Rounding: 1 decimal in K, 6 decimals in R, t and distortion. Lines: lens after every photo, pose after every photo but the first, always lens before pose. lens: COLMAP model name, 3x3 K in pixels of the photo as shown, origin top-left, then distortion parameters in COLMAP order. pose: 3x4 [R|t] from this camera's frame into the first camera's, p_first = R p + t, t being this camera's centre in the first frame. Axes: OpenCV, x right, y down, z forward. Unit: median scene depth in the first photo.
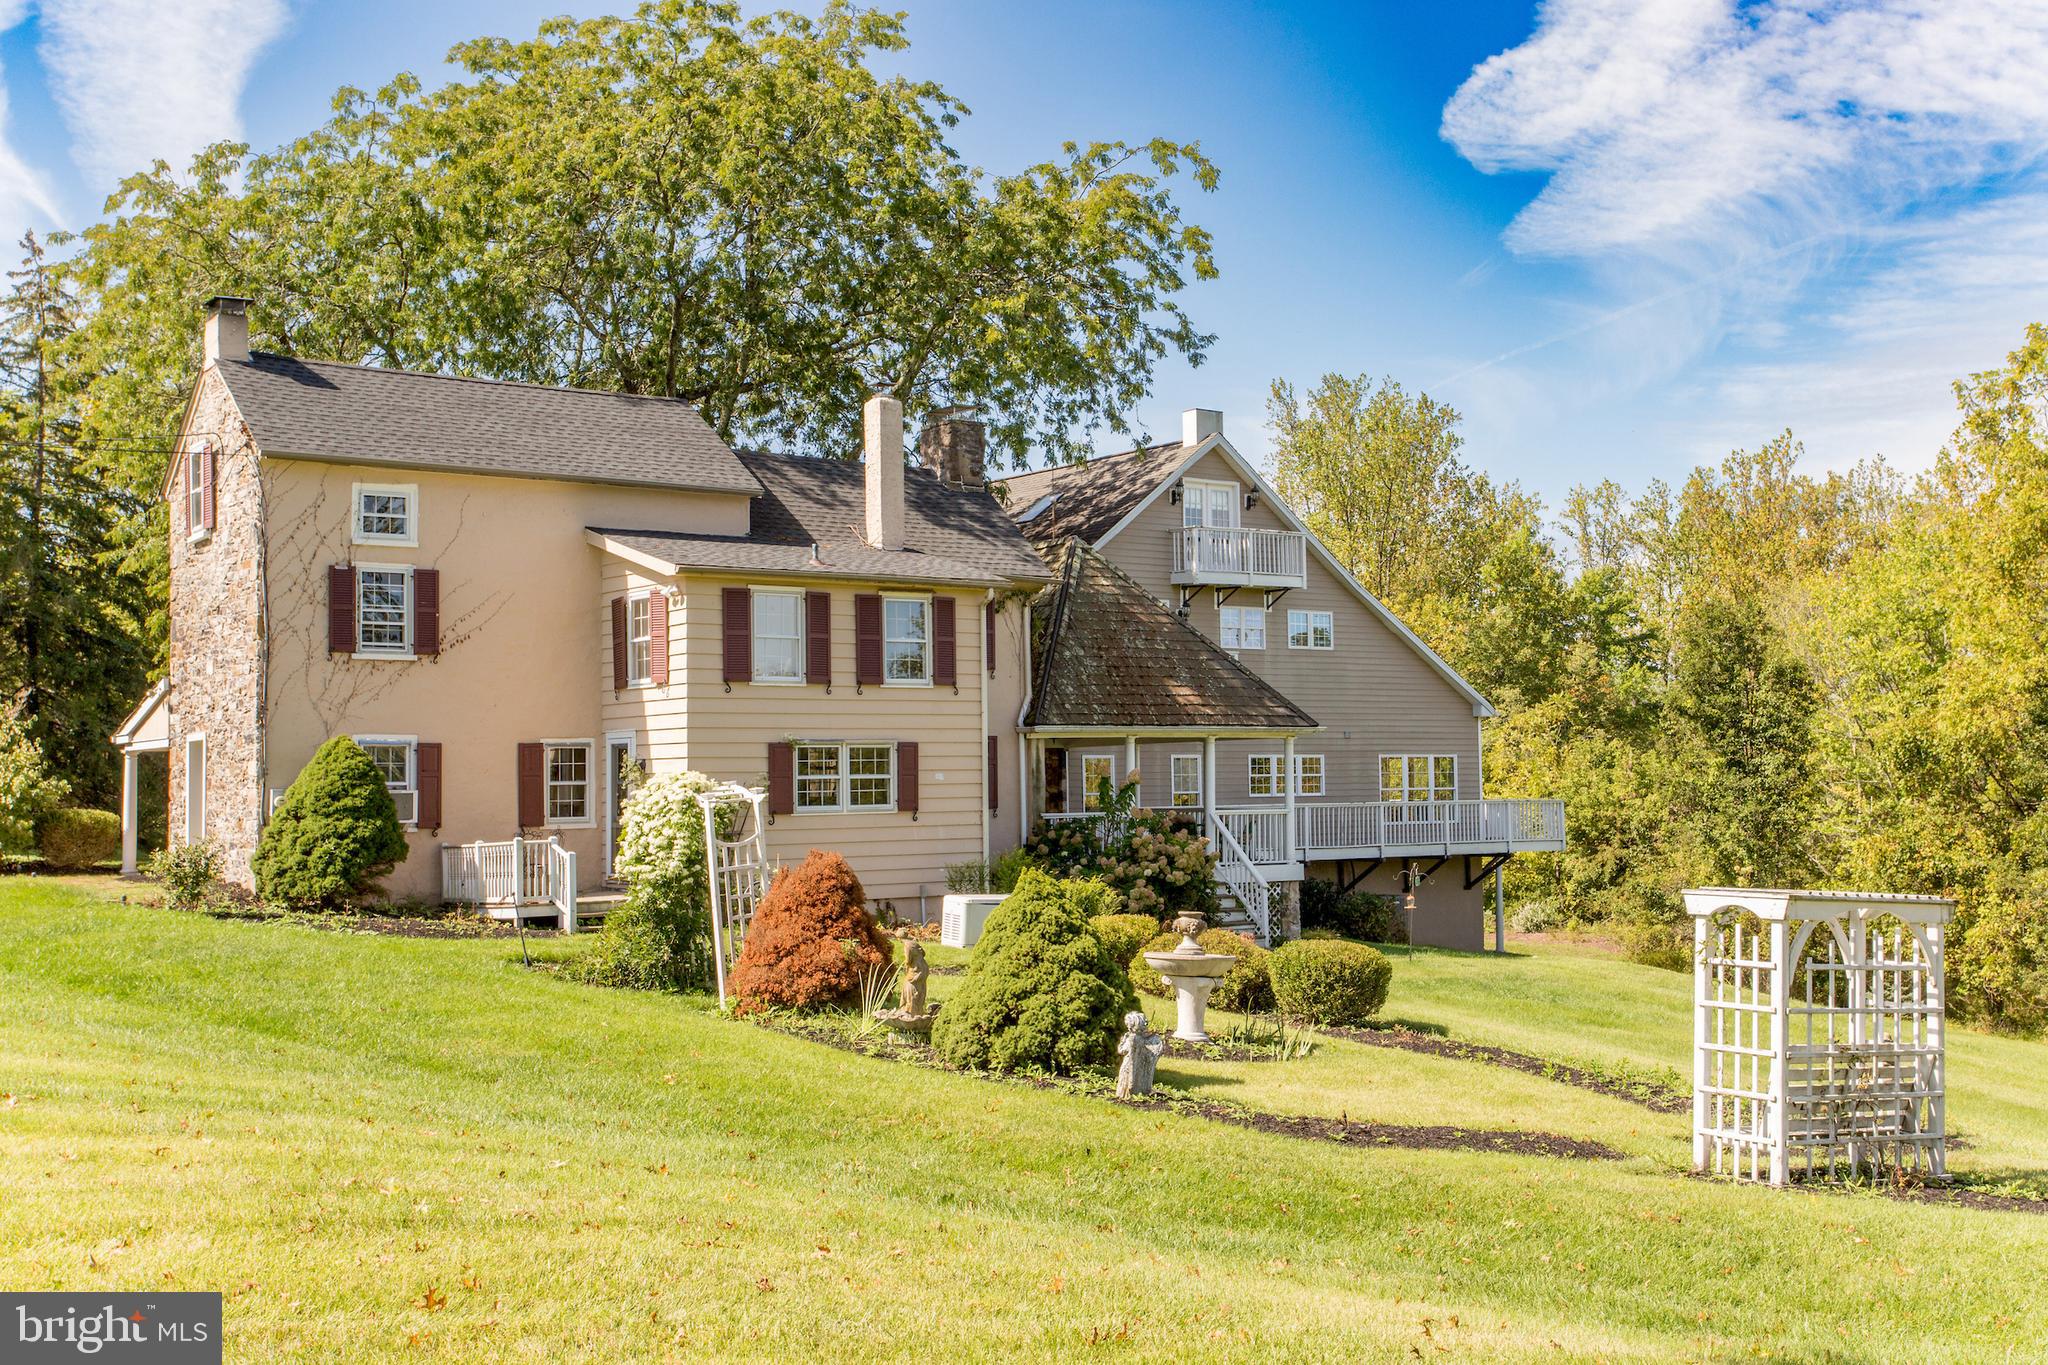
lens RADIAL K [[2201.4, 0, 1015.7], [0, 2201.4, 674.3], [0, 0, 1]] dist [-0.002536, 0.177363]
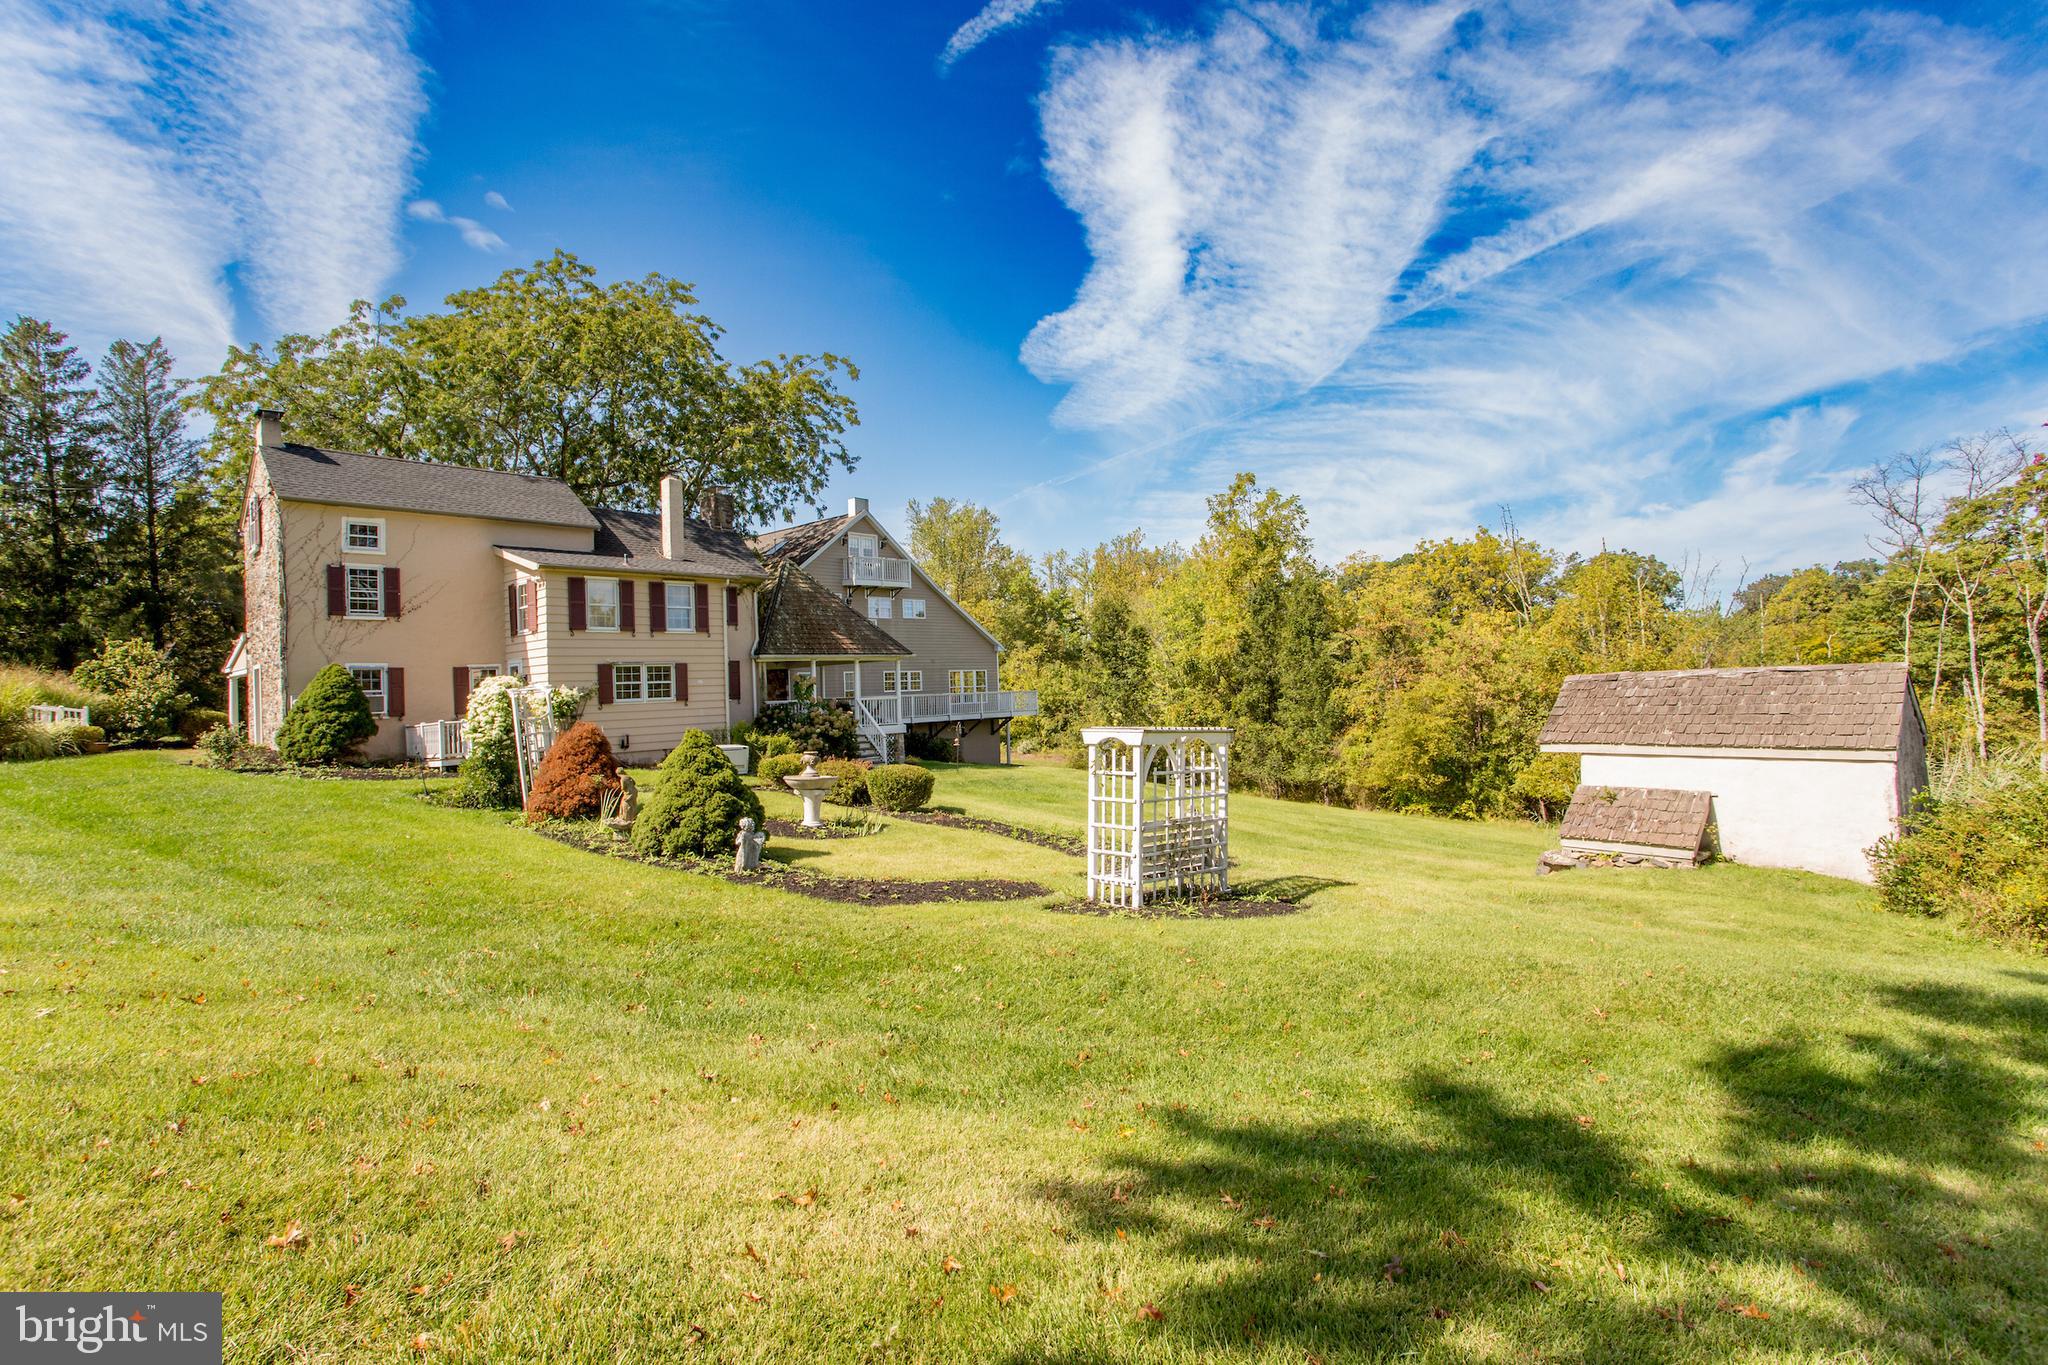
lens RADIAL K [[986.2, 0, 1024.0], [0, 986.2, 682.5], [0, 0, 1]] dist [-0.096661, 0.050482]
pose [[0.975306, -0.019622, 0.219984, 0.050038], [0.010610, 0.999058, 0.042076, 0.015939], [-0.220602, -0.038703, 0.974596, 0.148576]]
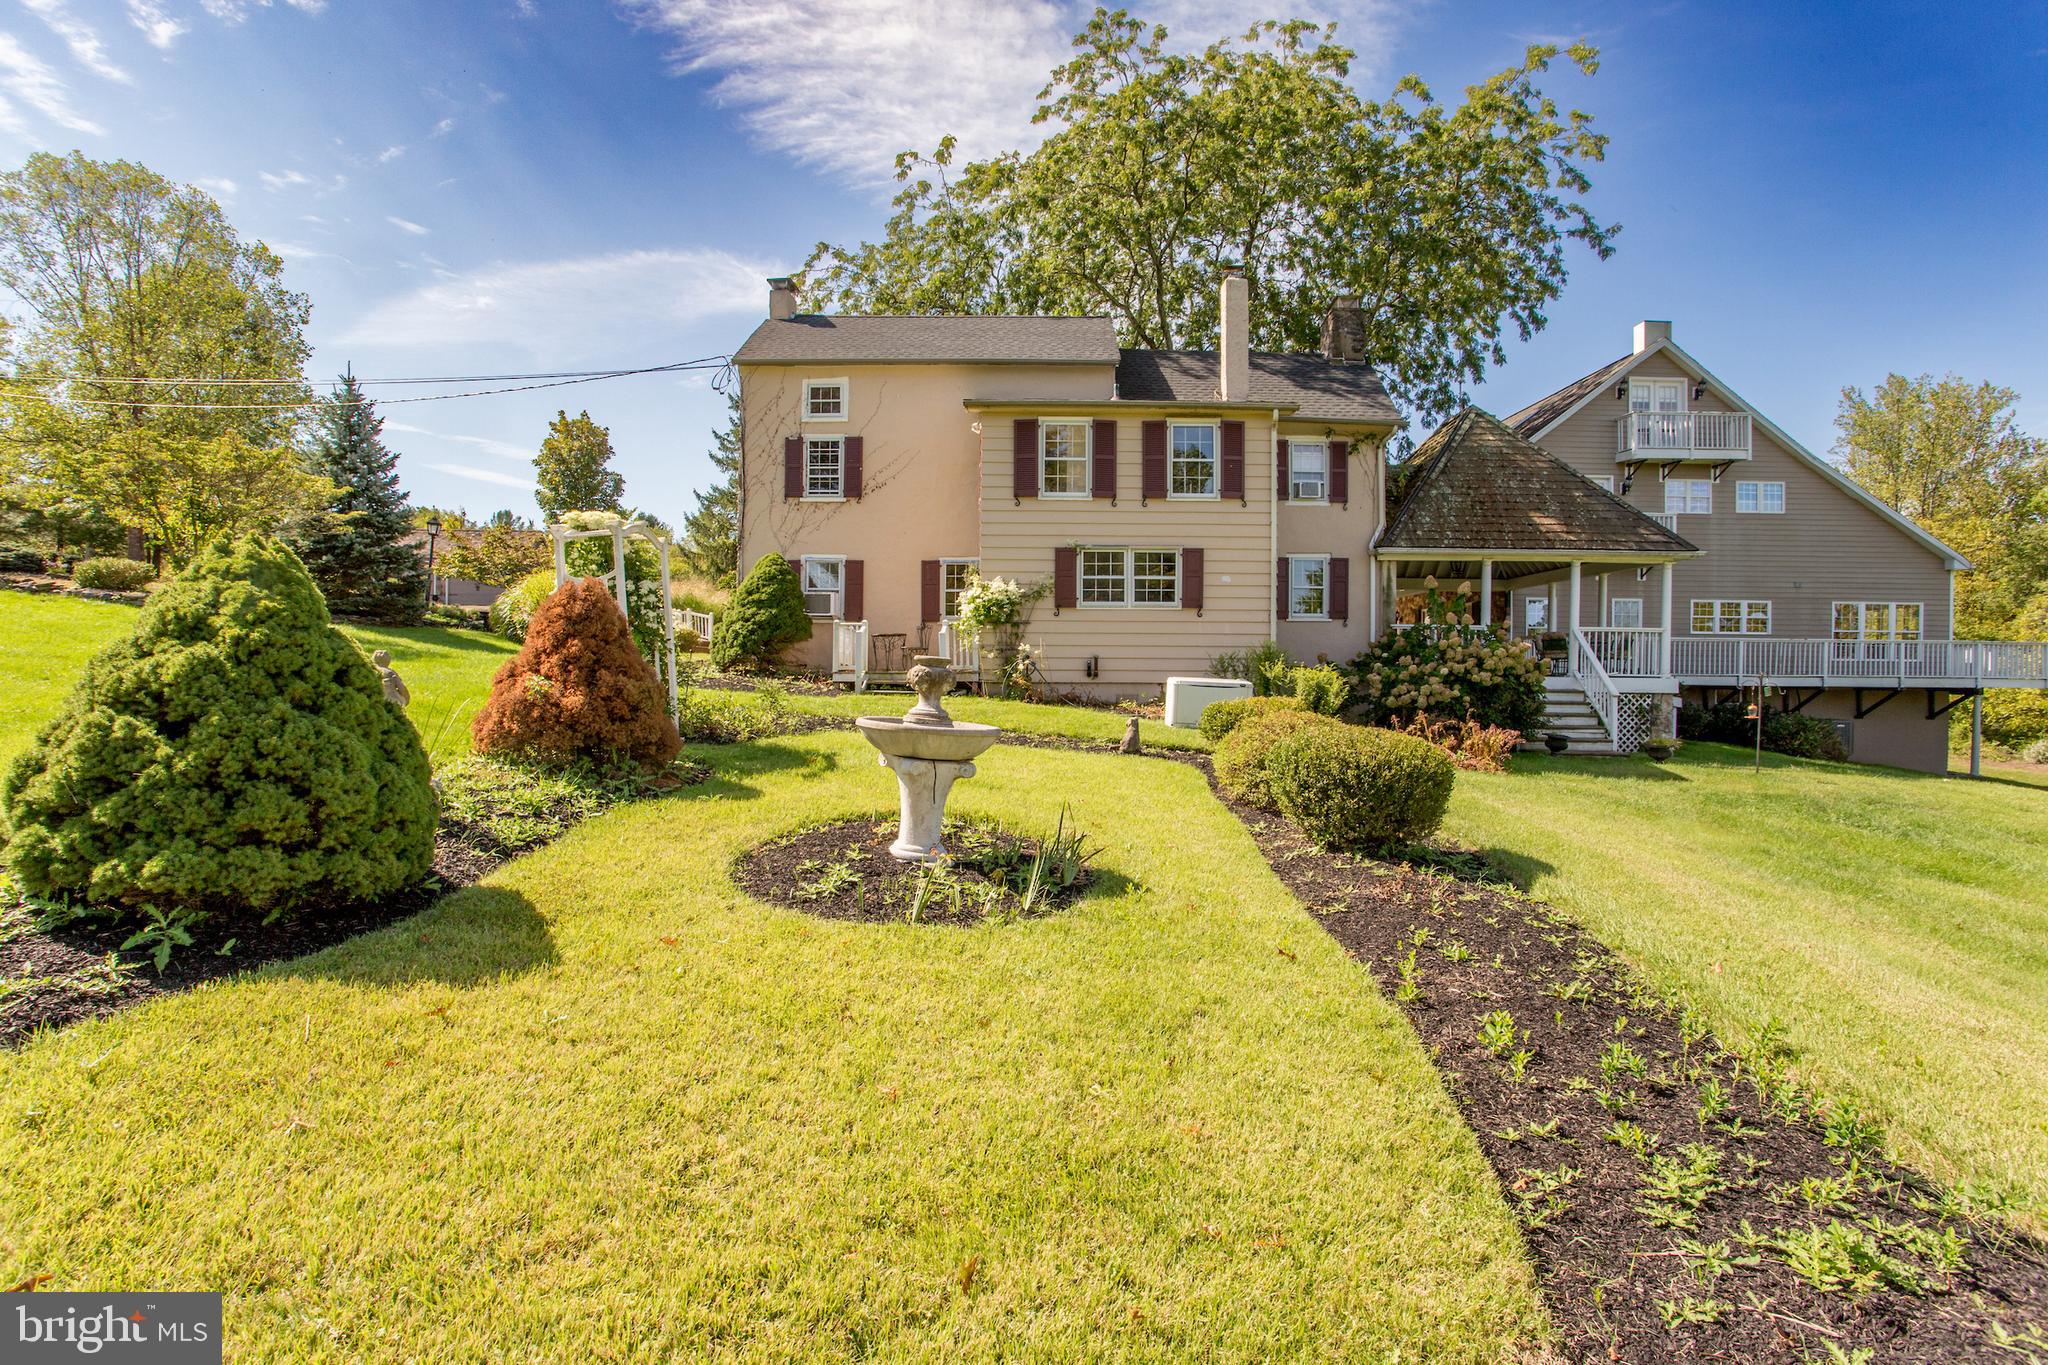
lens RADIAL K [[986.2, 0, 1024.0], [0, 986.2, 682.5], [0, 0, 1]] dist [-0.096661, 0.050482]
pose [[0.807022, 0.029733, -0.589772, 0.184232], [0.012080, 0.997691, 0.066827, 0.065643], [0.590398, -0.061055, 0.804800, 0.533554]]
